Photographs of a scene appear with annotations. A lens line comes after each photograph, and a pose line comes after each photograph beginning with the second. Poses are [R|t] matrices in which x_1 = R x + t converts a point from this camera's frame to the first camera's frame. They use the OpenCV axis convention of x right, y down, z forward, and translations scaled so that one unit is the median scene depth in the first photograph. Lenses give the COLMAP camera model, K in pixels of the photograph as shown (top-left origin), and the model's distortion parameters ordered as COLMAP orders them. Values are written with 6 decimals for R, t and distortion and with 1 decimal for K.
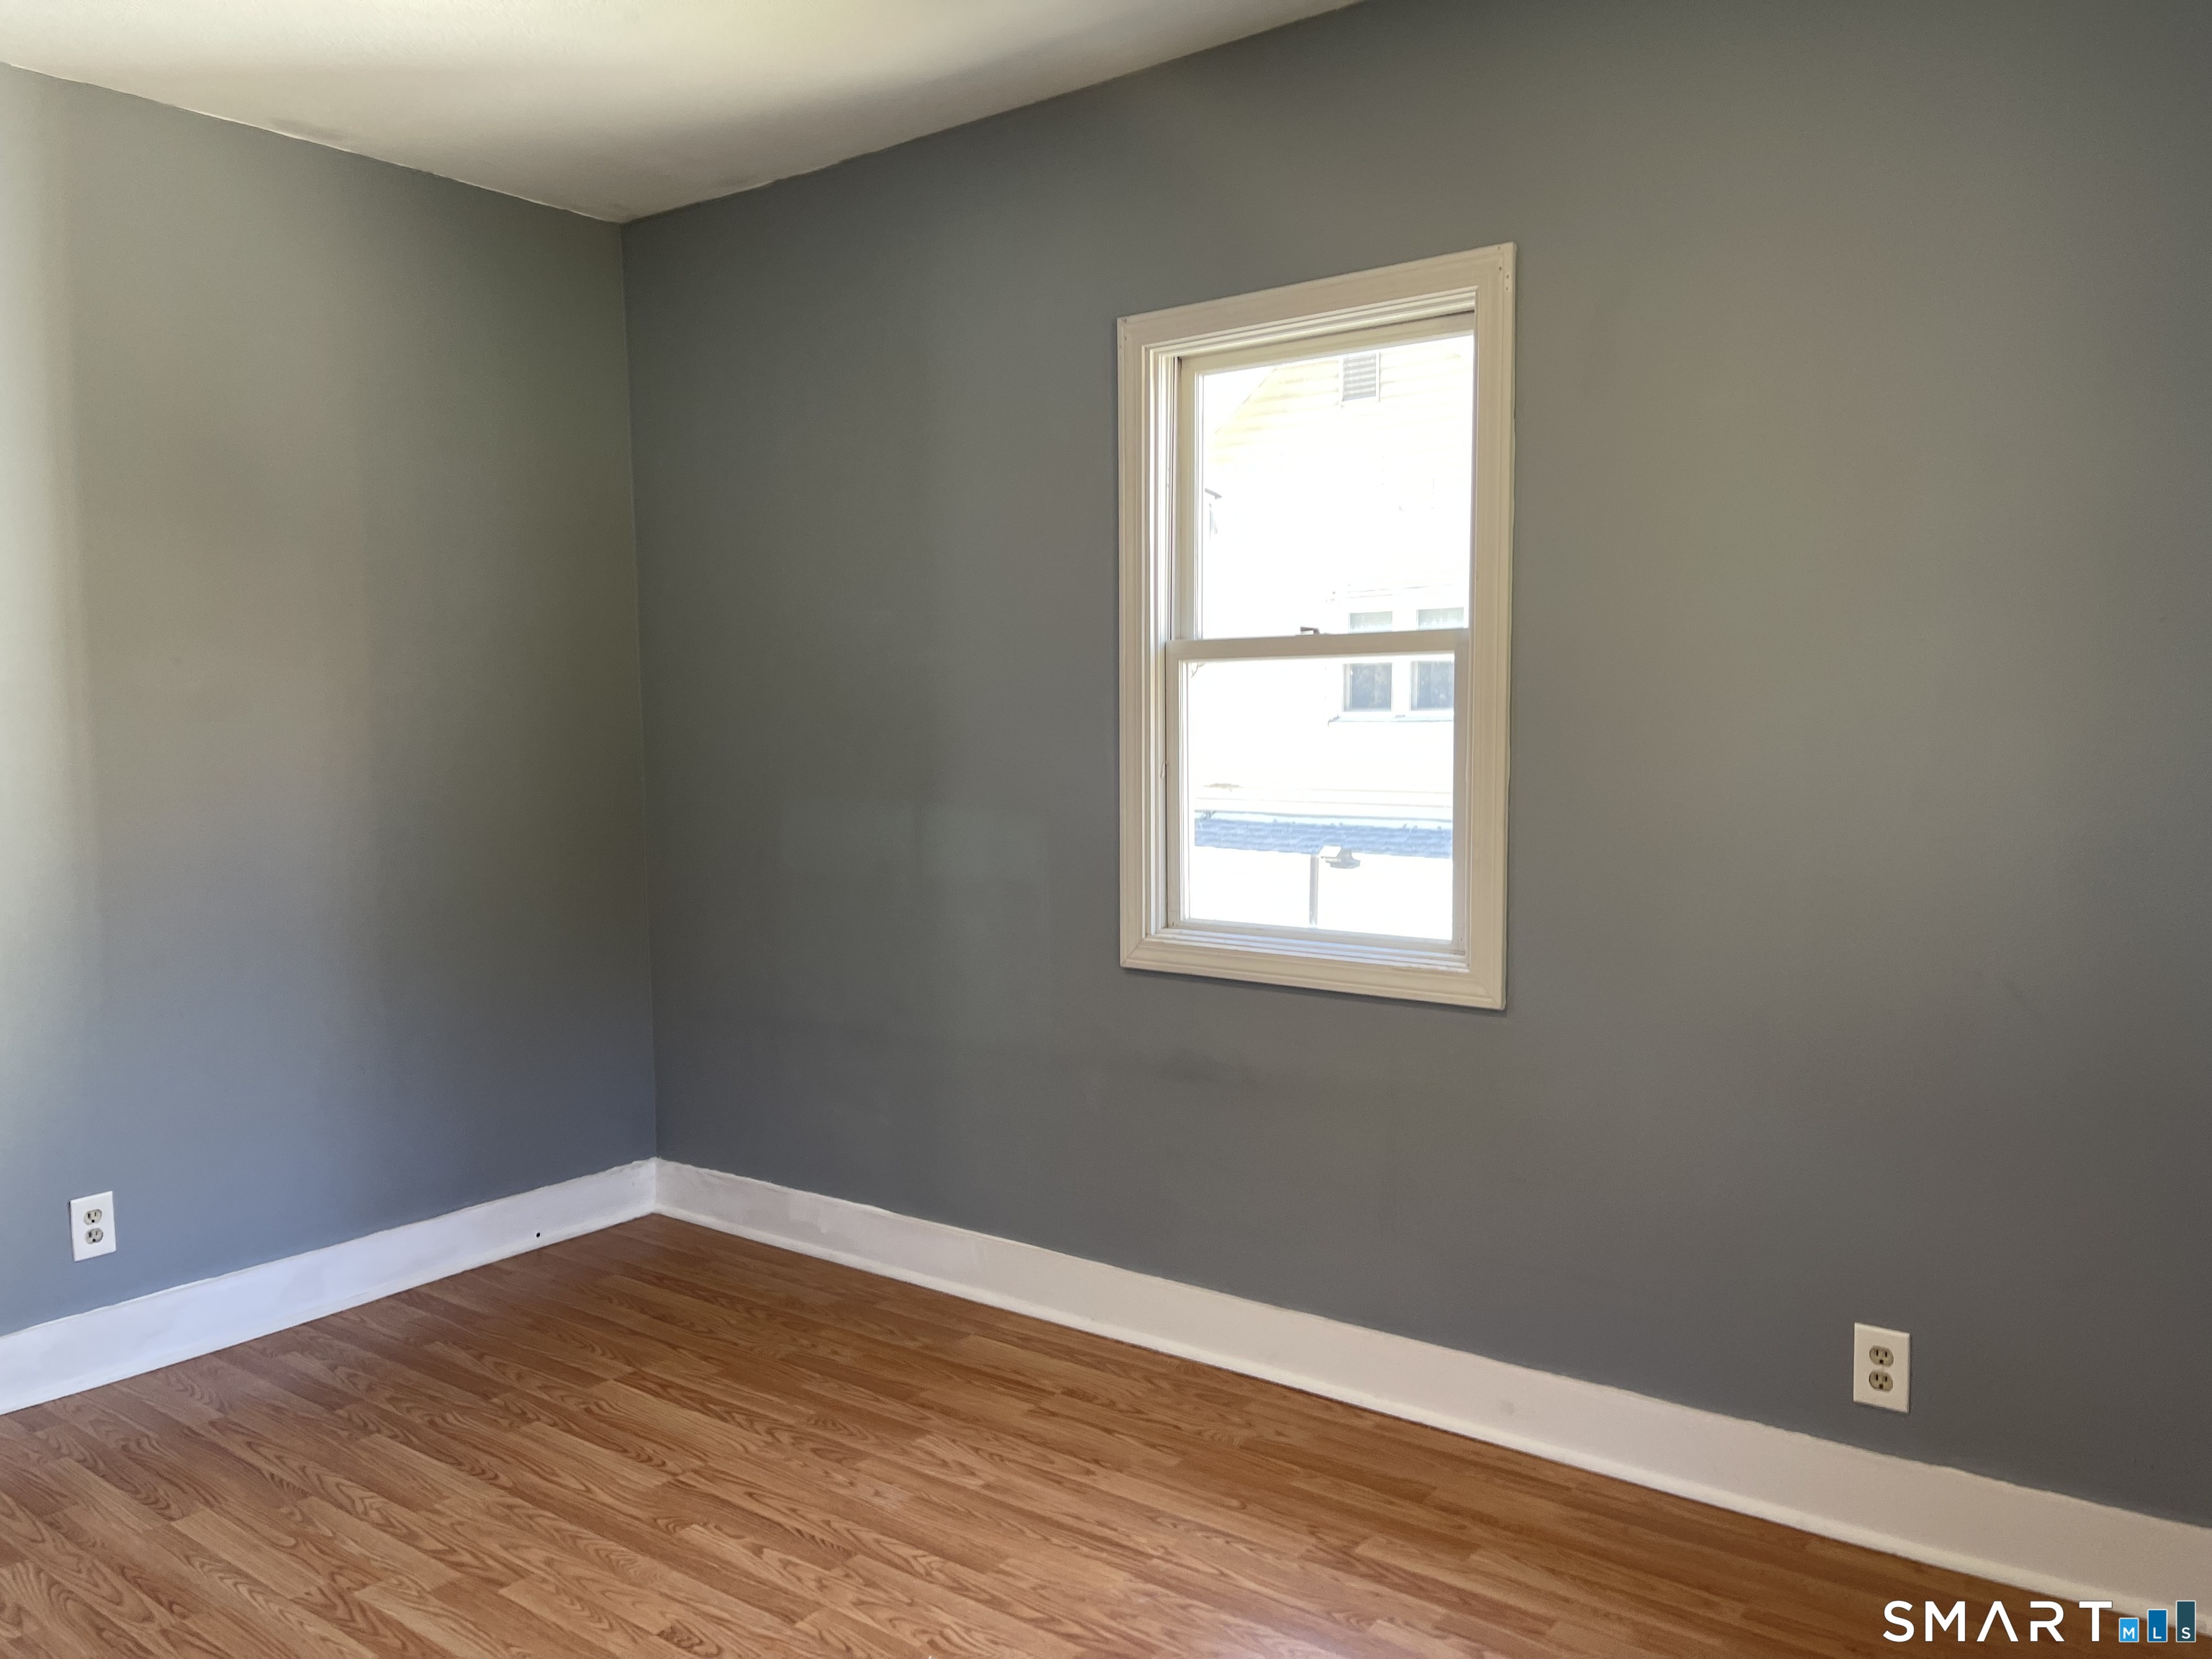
lens RADIAL K [[1679.5, 0, 1096.9], [0, 1679.5, 823.4], [0, 0, 1]] dist [0.016633, -0.010299]
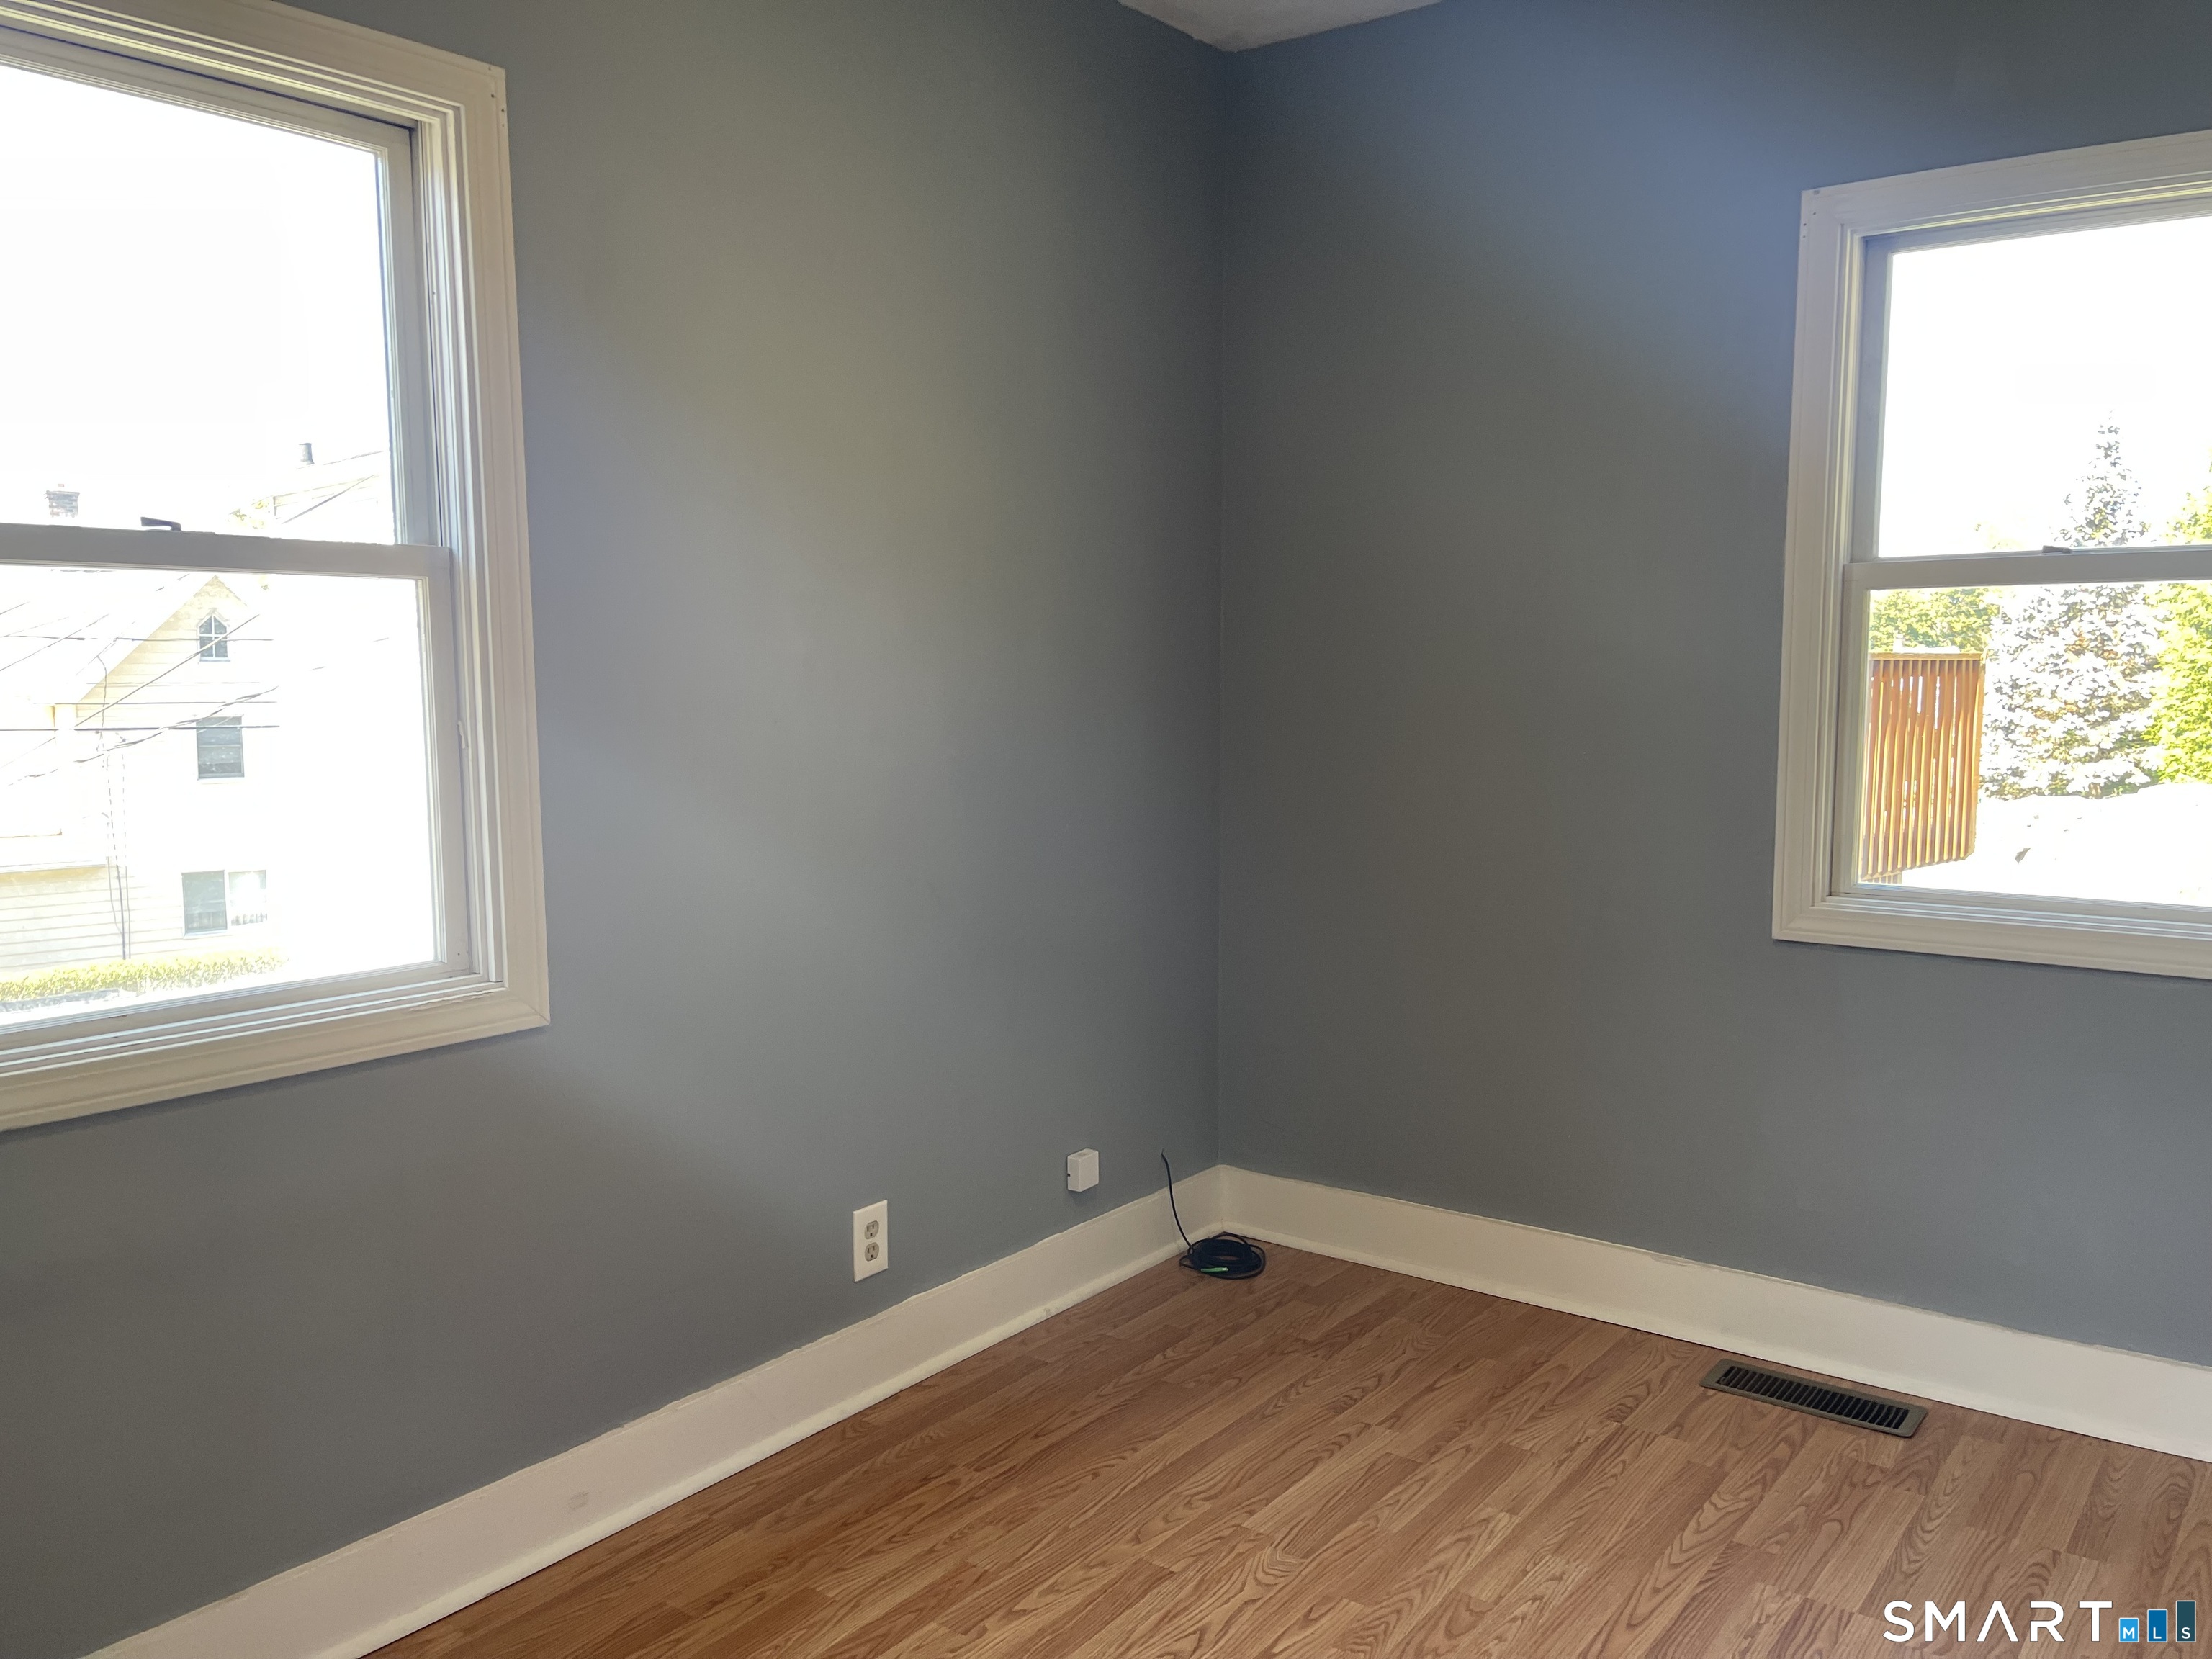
lens RADIAL K [[1684.6, 0, 1106.0], [0, 1684.6, 829.5], [0, 0, 1]] dist [0.056915, -0.062629]
pose [[-0.013231, -0.078008, 0.996865, -0.646175], [0.083886, 0.993351, 0.078847, -0.027828], [-0.996388, 0.084666, -0.006599, 0.822399]]
